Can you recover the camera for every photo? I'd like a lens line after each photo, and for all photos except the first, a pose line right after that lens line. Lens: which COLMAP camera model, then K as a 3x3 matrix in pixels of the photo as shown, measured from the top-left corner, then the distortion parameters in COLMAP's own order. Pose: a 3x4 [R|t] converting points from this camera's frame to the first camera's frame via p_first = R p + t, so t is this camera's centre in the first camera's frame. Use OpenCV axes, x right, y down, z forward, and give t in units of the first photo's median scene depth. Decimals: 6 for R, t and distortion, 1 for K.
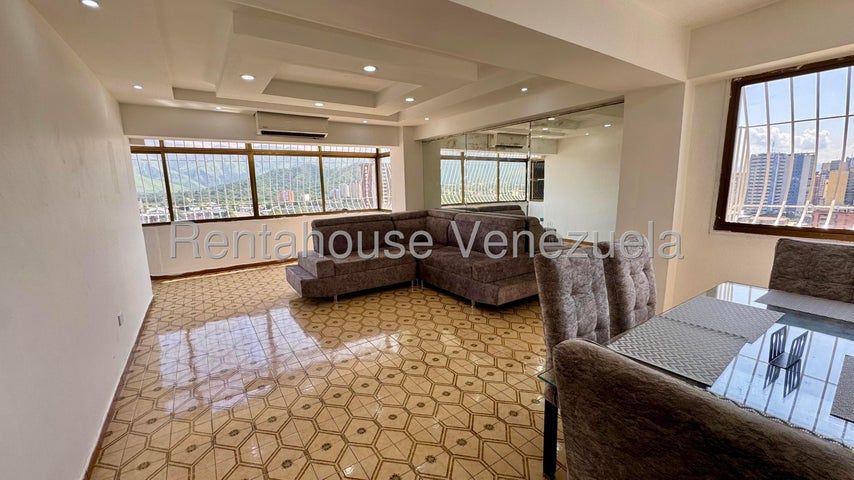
lens RADIAL K [[335.3, 0, 427.0], [0, 335.3, 240.0], [0, 0, 1]] dist [-0.014828, -0.000115]
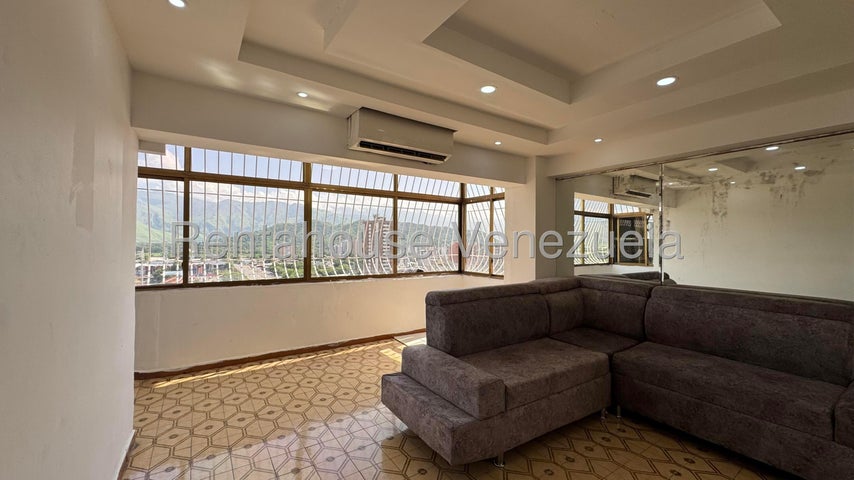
lens RADIAL K [[341.4, 0, 427.0], [0, 341.4, 240.0], [0, 0, 1]] dist [0.001313, 0.000033]
pose [[0.999507, 0.029697, -0.010211, -0.297798], [-0.030996, 0.985131, -0.168986, -0.041802], [0.005041, 0.169219, 0.985566, 0.341453]]
